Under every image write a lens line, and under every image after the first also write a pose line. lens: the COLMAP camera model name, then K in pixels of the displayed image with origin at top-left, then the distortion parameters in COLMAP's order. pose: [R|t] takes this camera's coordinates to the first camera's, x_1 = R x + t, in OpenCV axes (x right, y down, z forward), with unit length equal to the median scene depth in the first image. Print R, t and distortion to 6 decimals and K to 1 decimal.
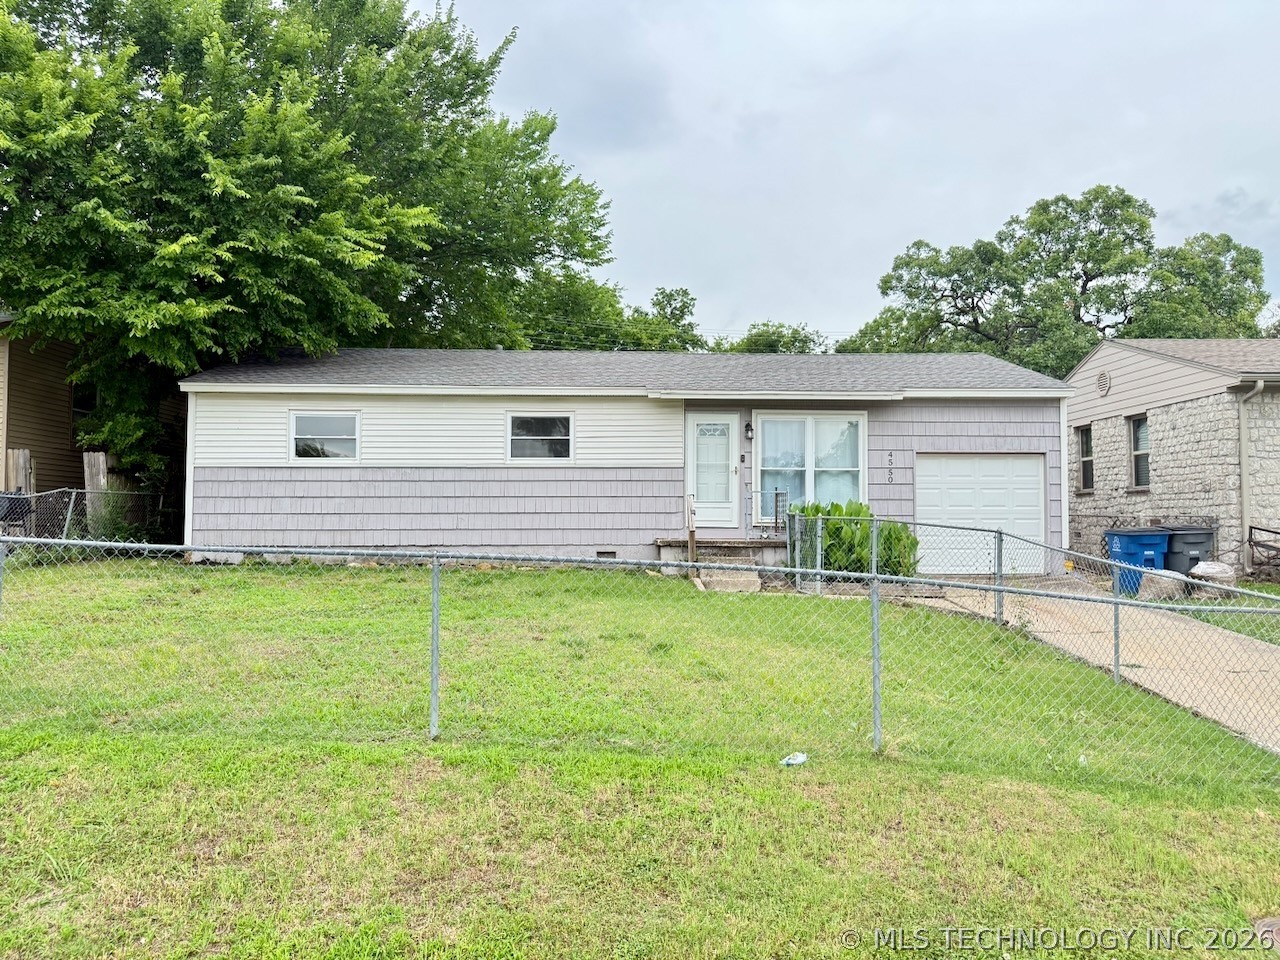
lens RADIAL K [[899.6, 0, 640.4], [0, 899.6, 484.0], [0, 0, 1]] dist [0.052617, -0.064638]
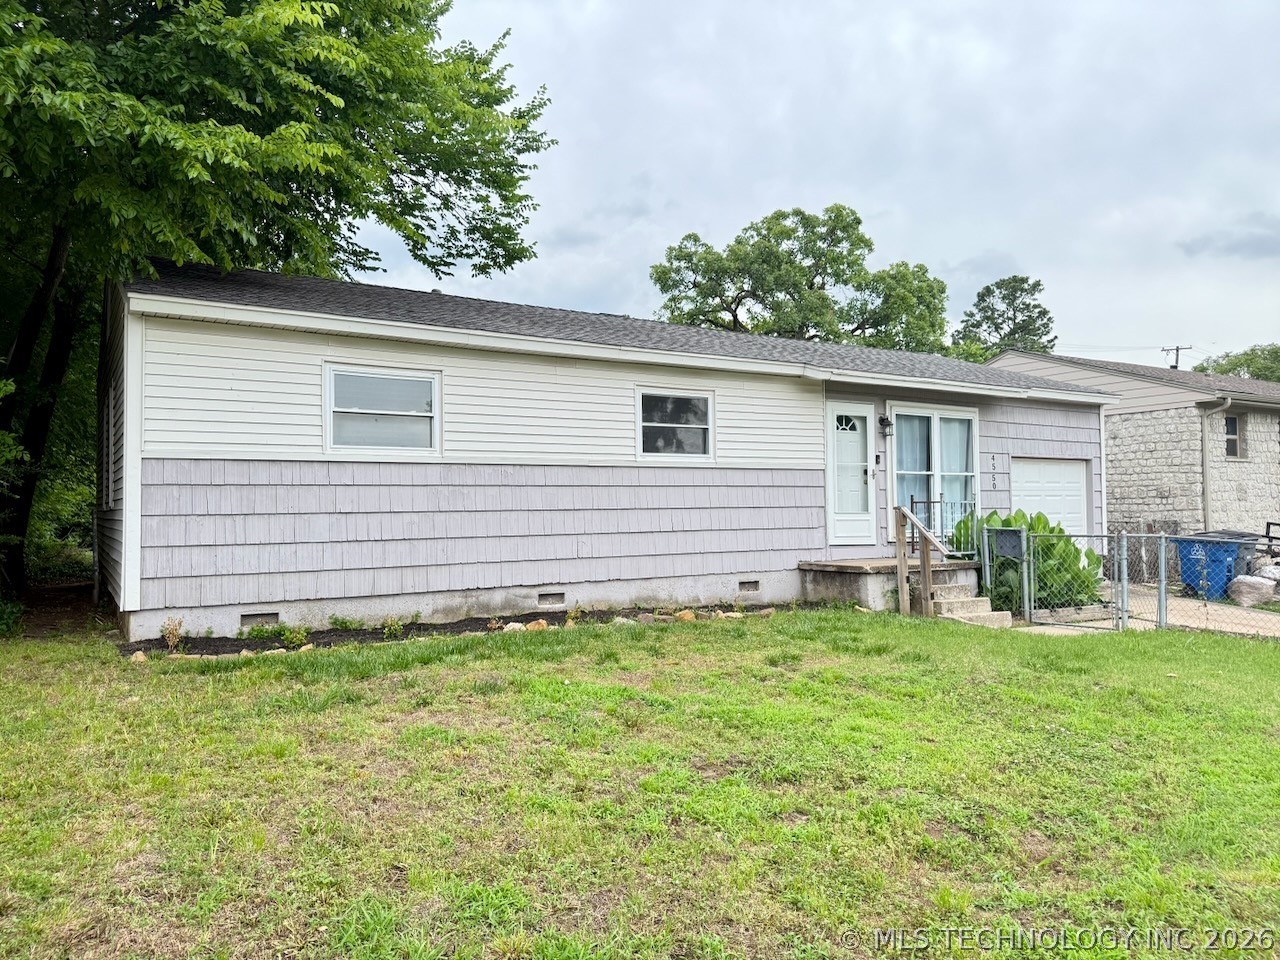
lens RADIAL K [[899.6, 0, 607.8], [0, 899.6, 466.6], [0, 0, 1]] dist [0.052617, -0.064638]
pose [[0.867894, 0.013763, 0.496558, -0.511404], [-0.008949, 0.999887, -0.012071, -0.009828], [-0.496668, 0.006033, 0.867919, 0.407960]]
